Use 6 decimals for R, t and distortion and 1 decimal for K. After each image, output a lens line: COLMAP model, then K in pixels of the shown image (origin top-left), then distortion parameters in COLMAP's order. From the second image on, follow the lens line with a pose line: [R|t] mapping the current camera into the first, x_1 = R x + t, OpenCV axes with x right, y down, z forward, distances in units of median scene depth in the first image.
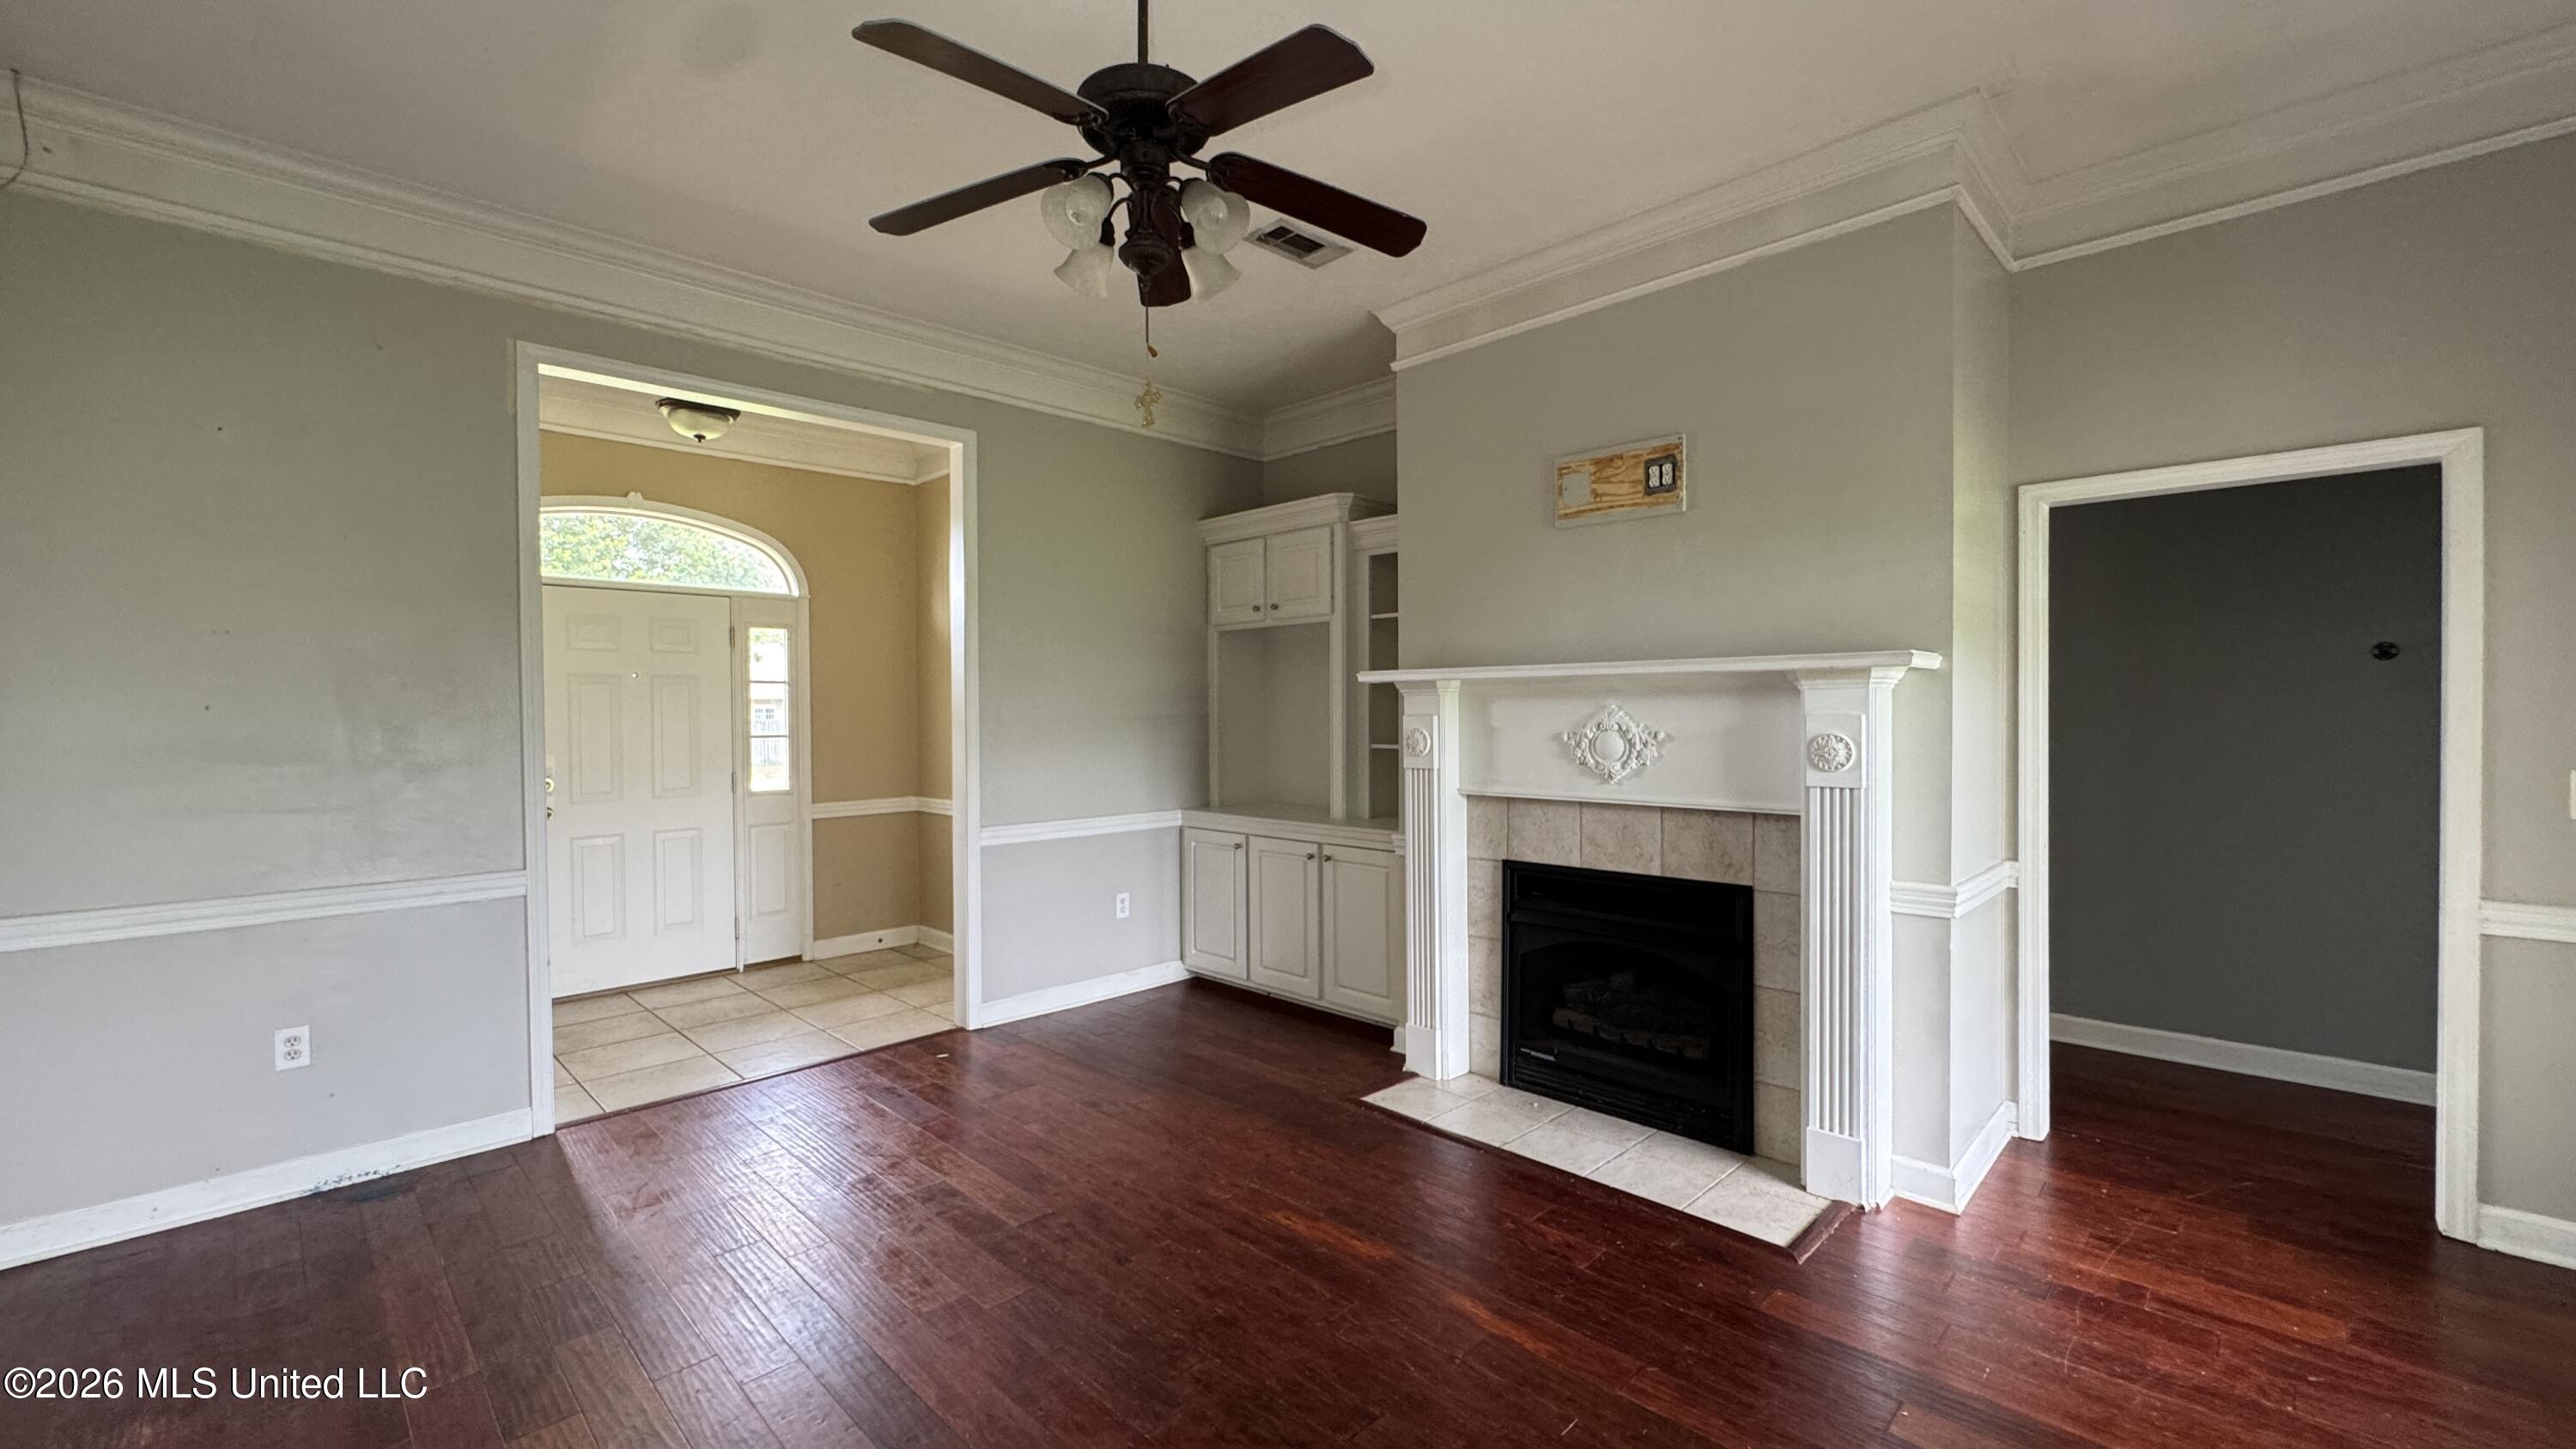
lens RADIAL K [[1033.0, 0, 1282.5], [0, 1033.0, 723.0], [0, 0, 1]] dist [-0.004399, 0.000566]
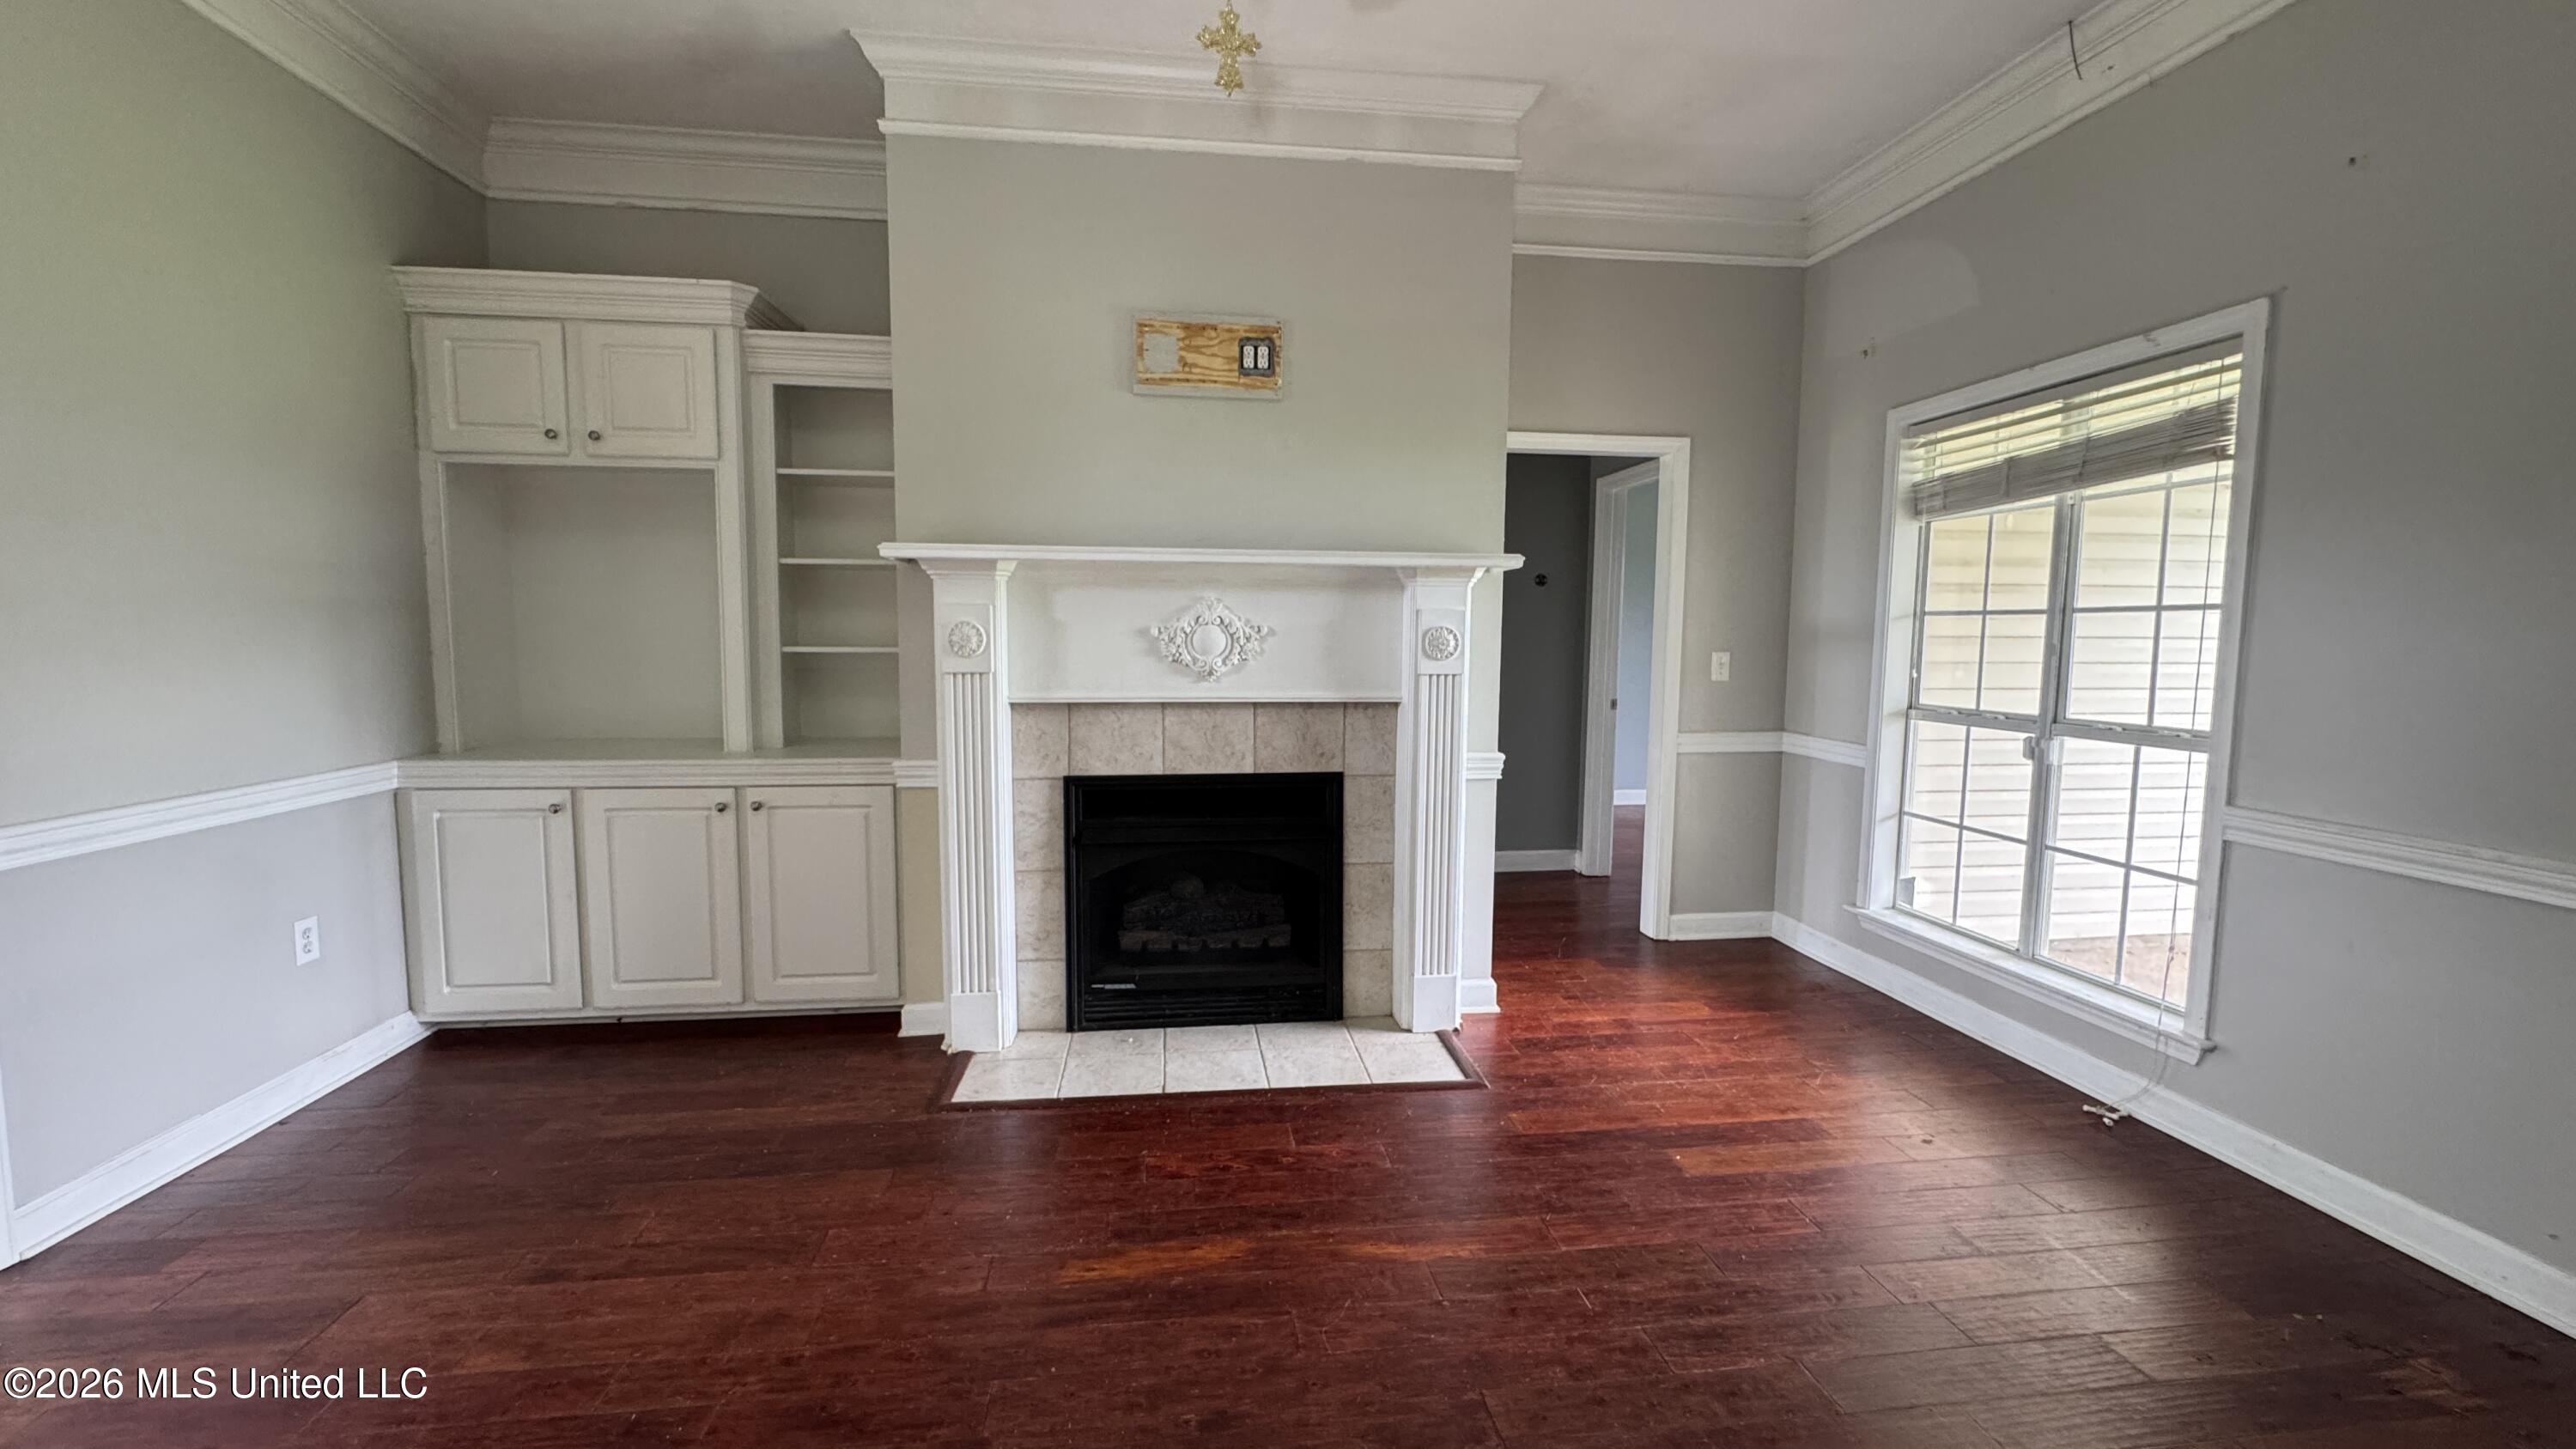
lens RADIAL K [[1033.0, 0, 1287.1], [0, 1033.0, 723.0], [0, 0, 1]] dist [-0.004399, 0.000566]
pose [[0.611648, -0.059899, 0.788859, -0.343863], [-0.002151, 0.997000, 0.077371, 0.021264], [-0.791127, -0.049021, 0.609685, 0.330701]]
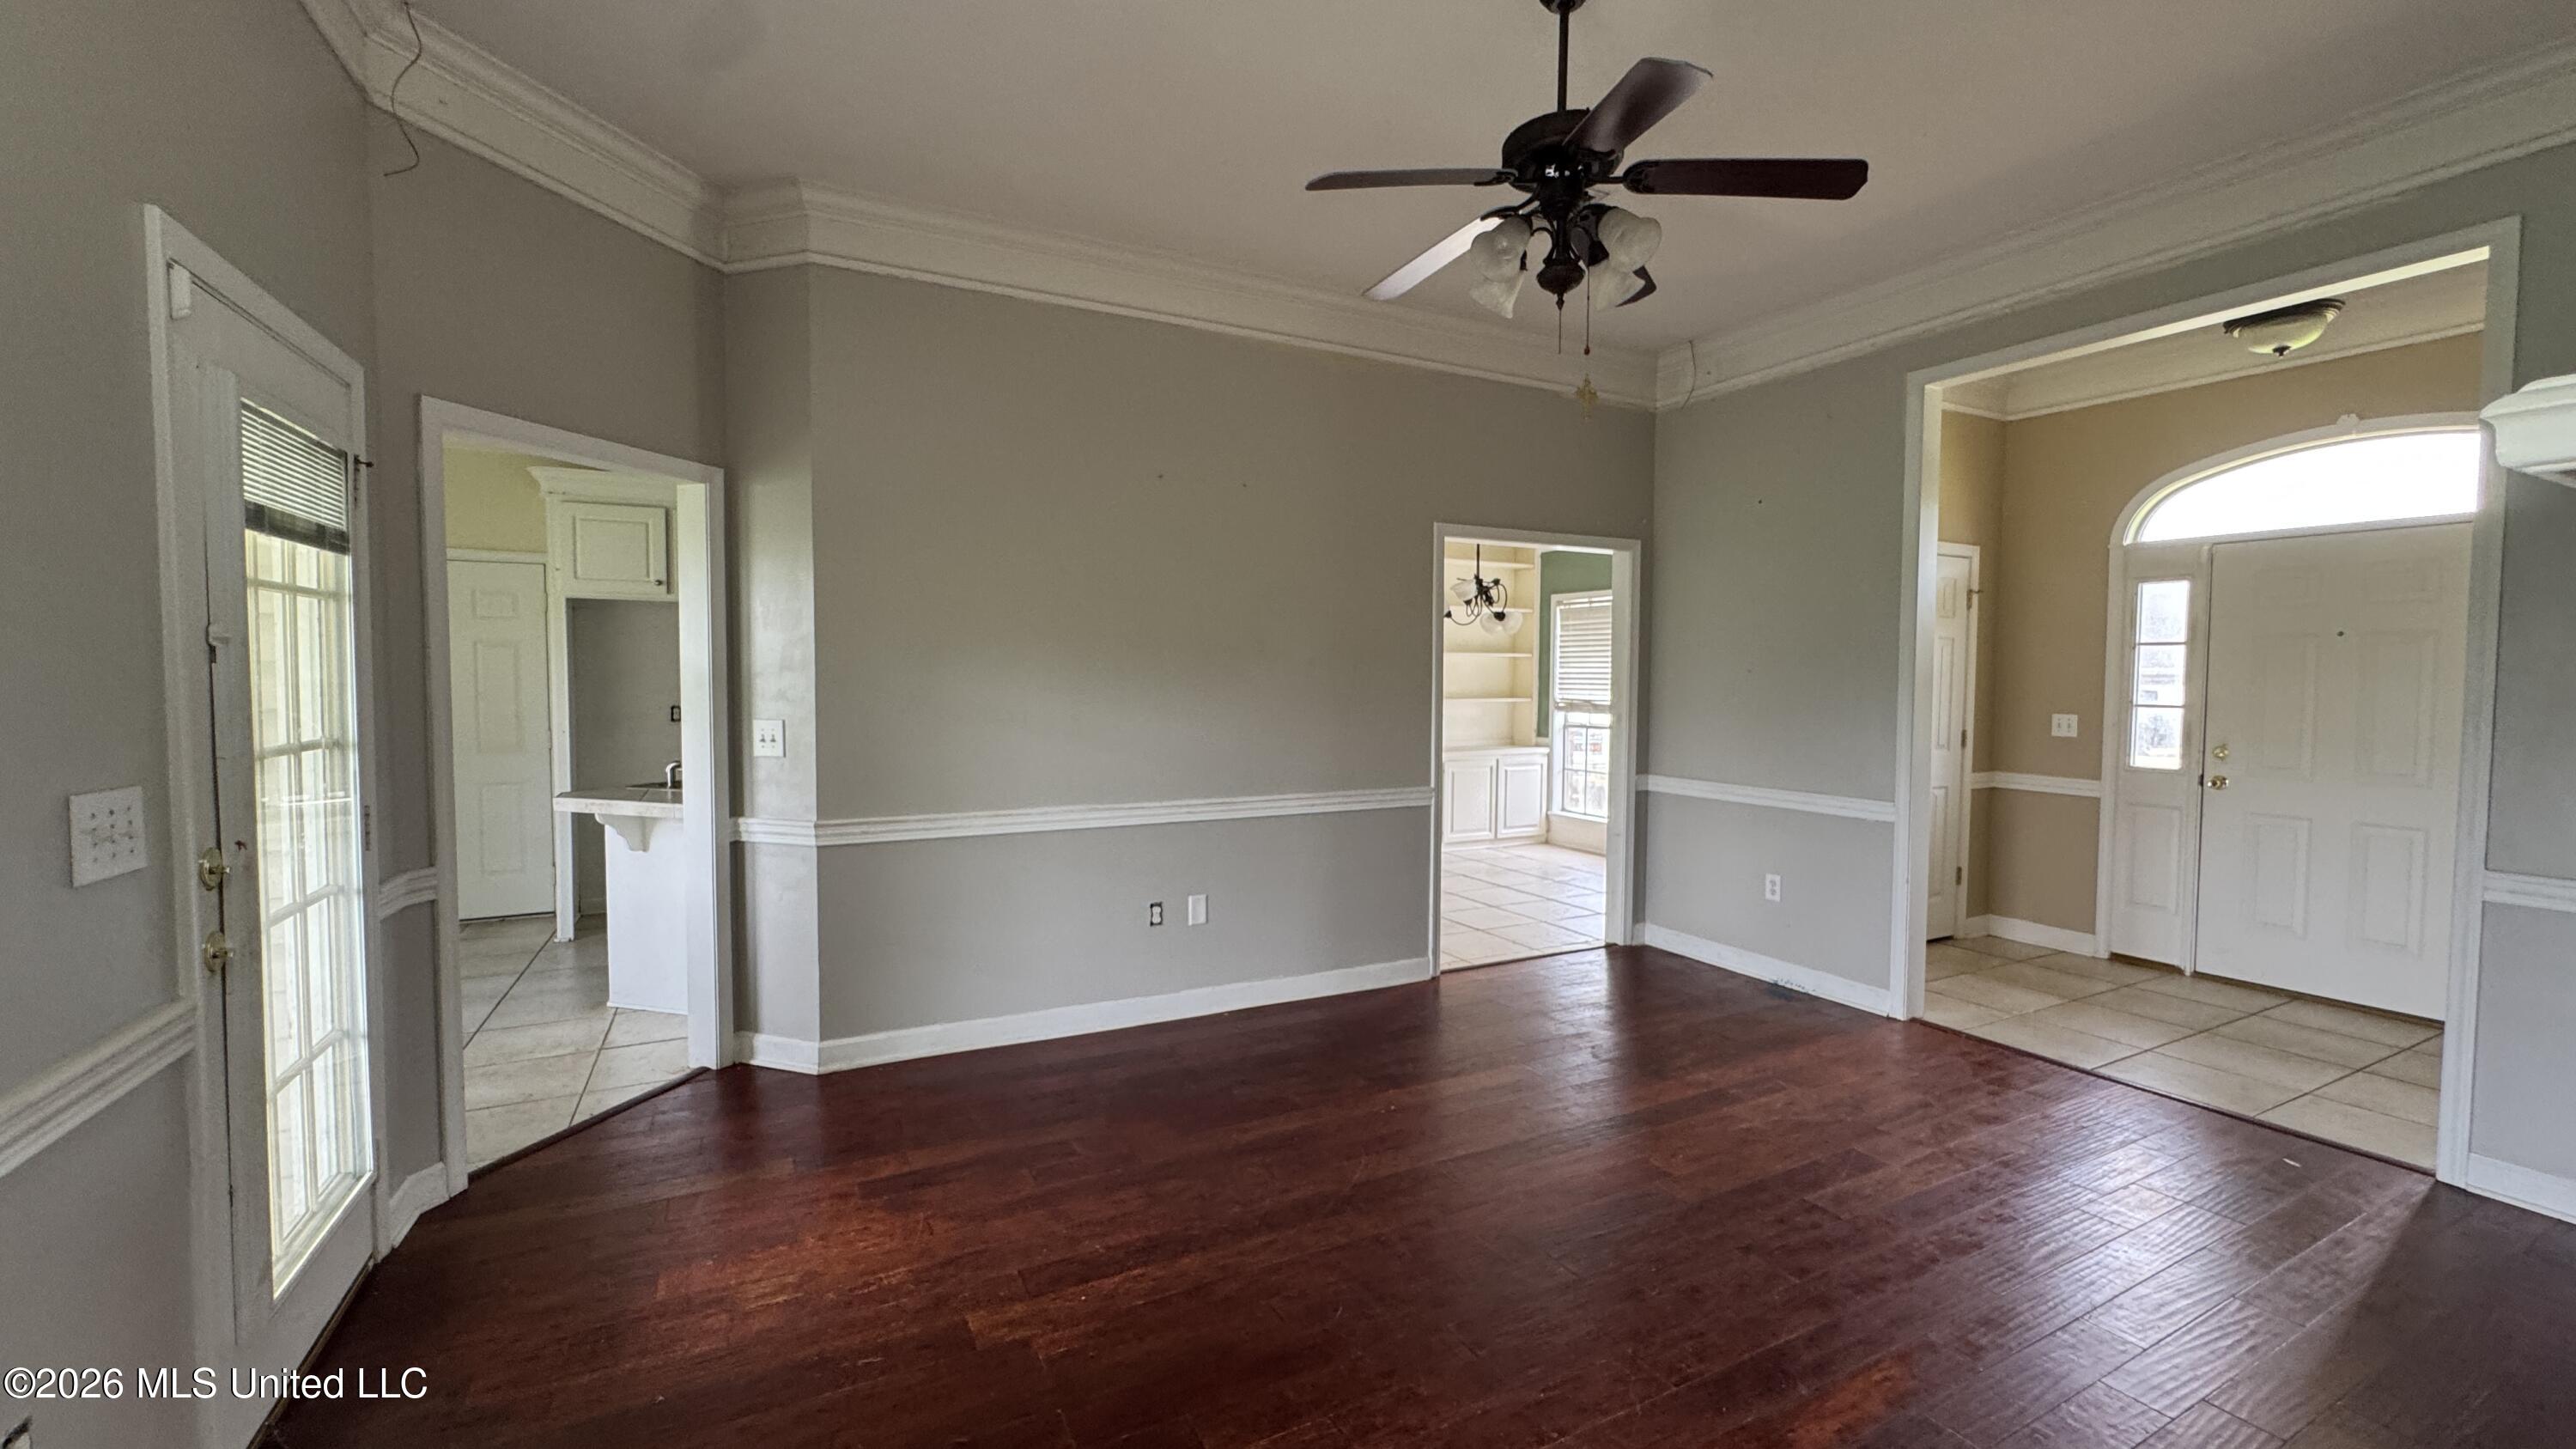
lens RADIAL K [[1033.0, 0, 1287.2], [0, 1033.0, 719.8], [0, 0, 1]] dist [-0.004399, 0.000566]
pose [[-0.297392, 0.046797, -0.953608, 0.584838], [-0.016196, 0.998407, 0.054046, -0.010848], [0.954618, 0.031517, -0.296160, 0.581728]]
